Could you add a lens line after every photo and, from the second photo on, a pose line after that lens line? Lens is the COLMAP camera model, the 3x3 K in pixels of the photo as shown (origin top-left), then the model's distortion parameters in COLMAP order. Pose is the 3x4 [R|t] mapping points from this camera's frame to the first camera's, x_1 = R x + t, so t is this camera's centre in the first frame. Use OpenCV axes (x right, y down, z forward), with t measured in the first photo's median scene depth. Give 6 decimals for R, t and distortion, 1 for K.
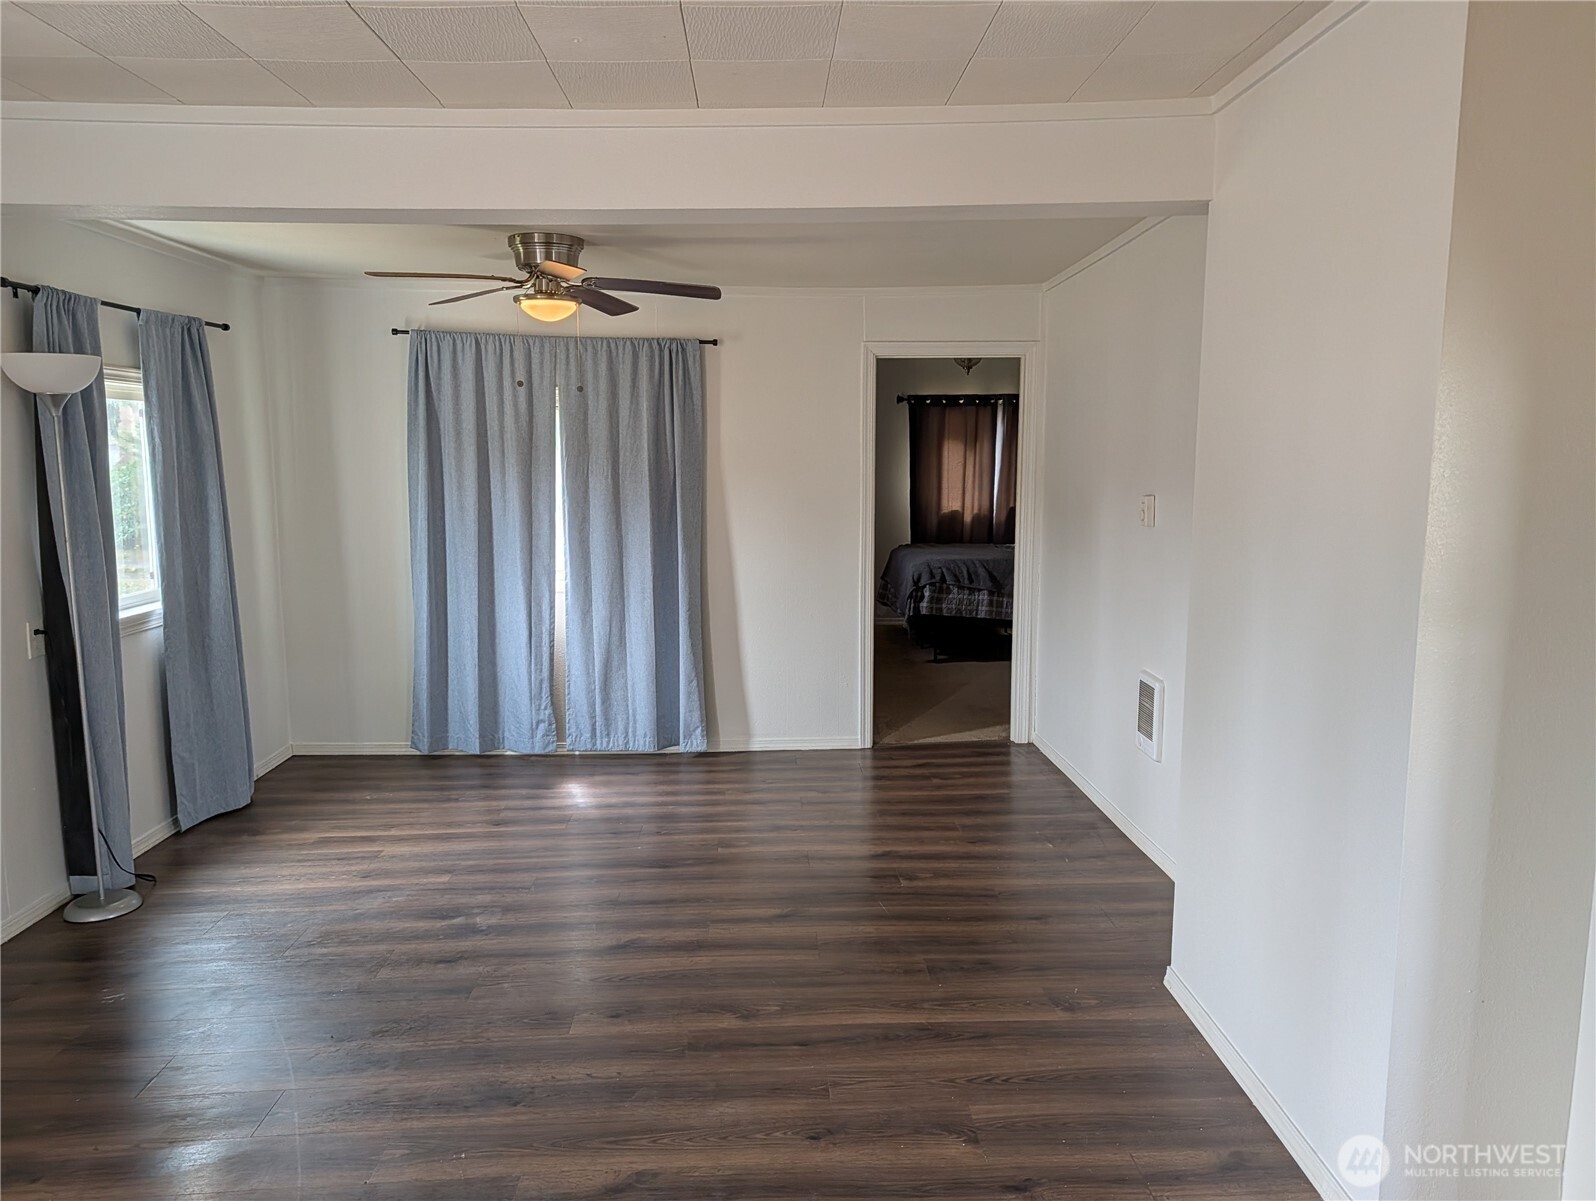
lens RADIAL K [[1127.7, 0, 807.6], [0, 1127.7, 600.8], [0, 0, 1]] dist [0.056560, -0.079342]
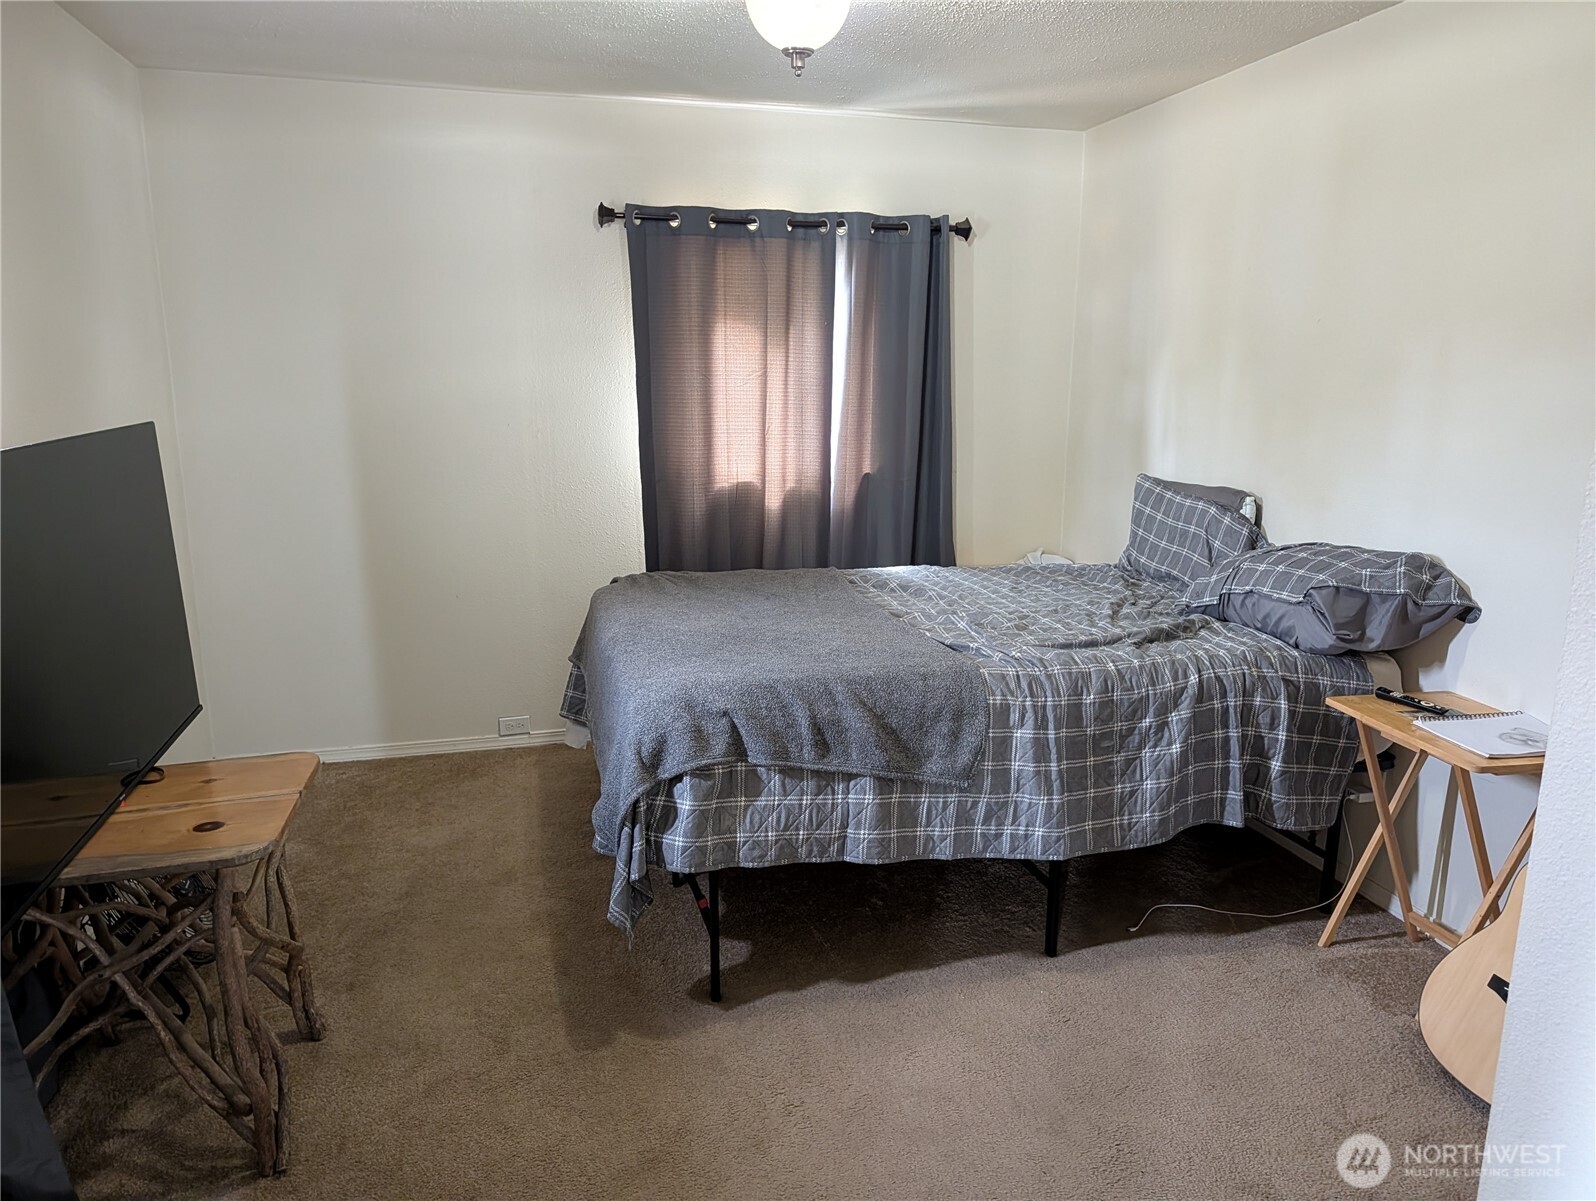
lens RADIAL K [[1127.7, 0, 807.6], [0, 1127.7, 600.8], [0, 0, 1]] dist [0.056560, -0.079342]
pose [[0.976884, -0.033512, 0.211127, 0.066309], [0.016418, 0.996480, 0.082209, -0.076472], [-0.213139, -0.076842, 0.973995, 0.616037]]
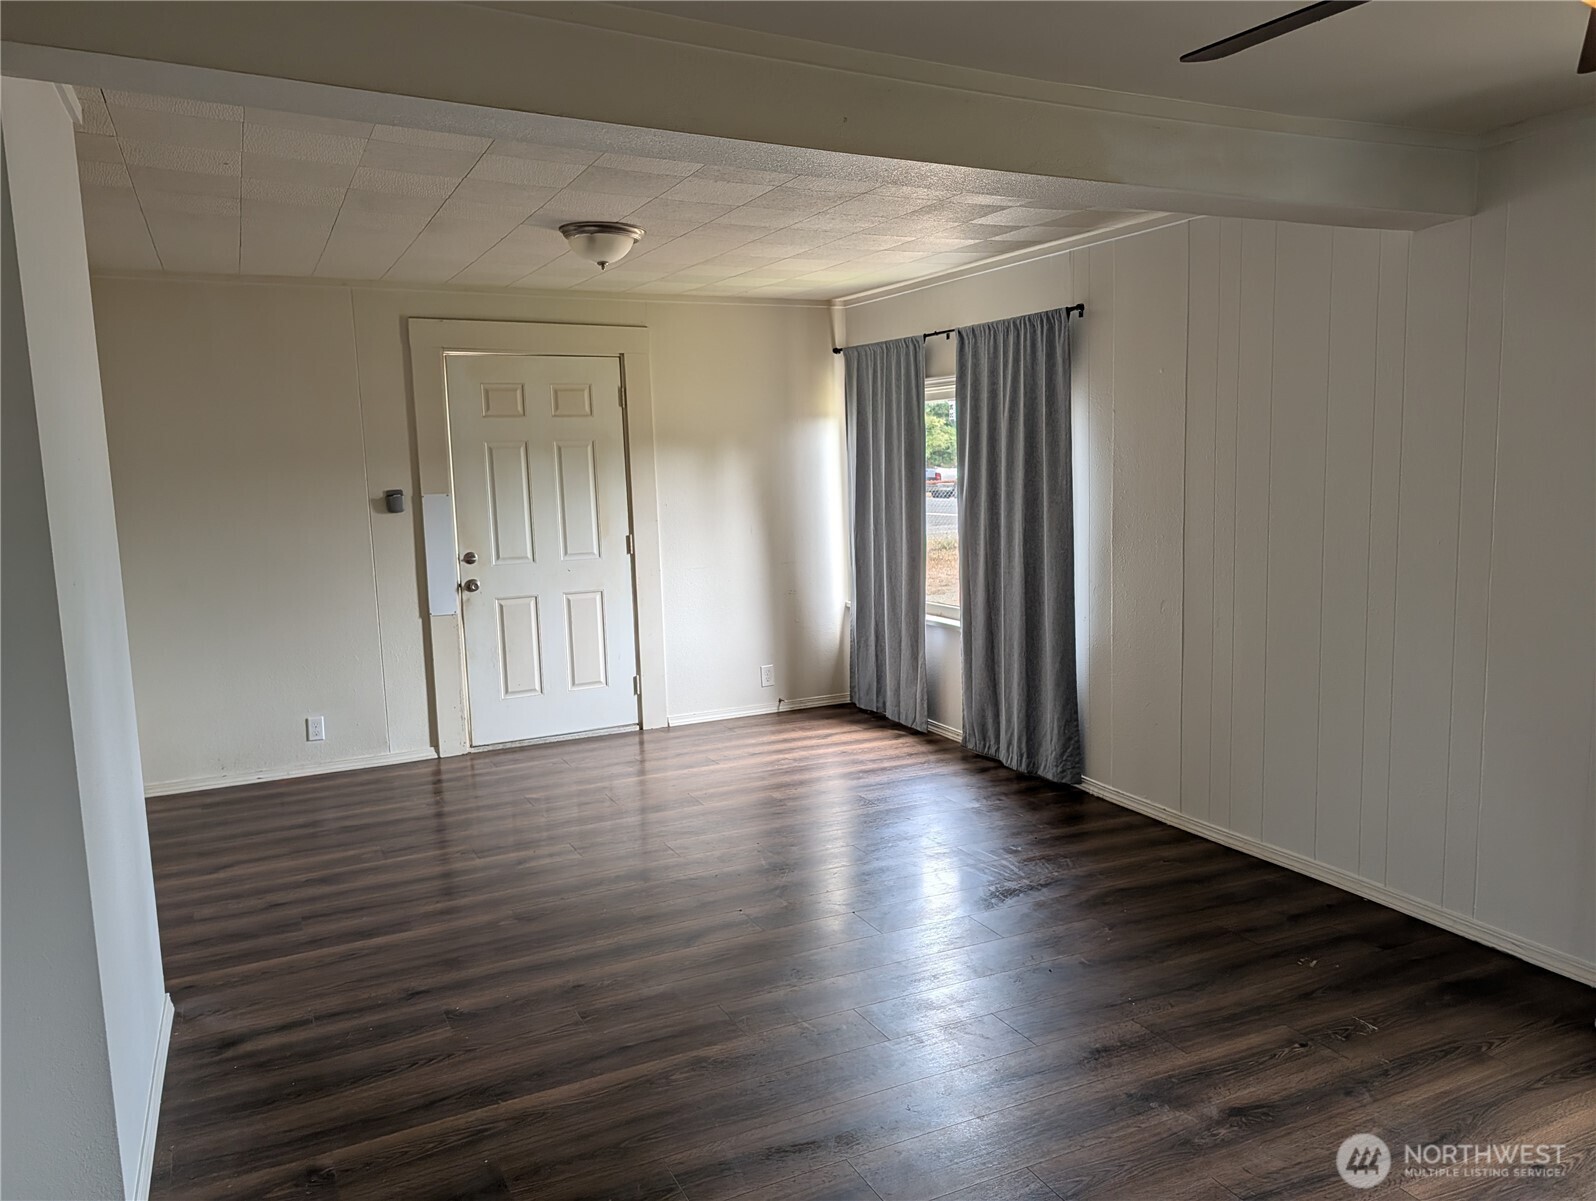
lens RADIAL K [[1127.7, 0, 807.6], [0, 1127.7, 600.8], [0, 0, 1]] dist [0.056560, -0.079342]
pose [[-0.910229, 0.078354, -0.406625, 0.151663], [-0.027136, 0.968540, 0.247376, -0.164165], [0.413215, 0.236203, -0.879467, 1.255537]]
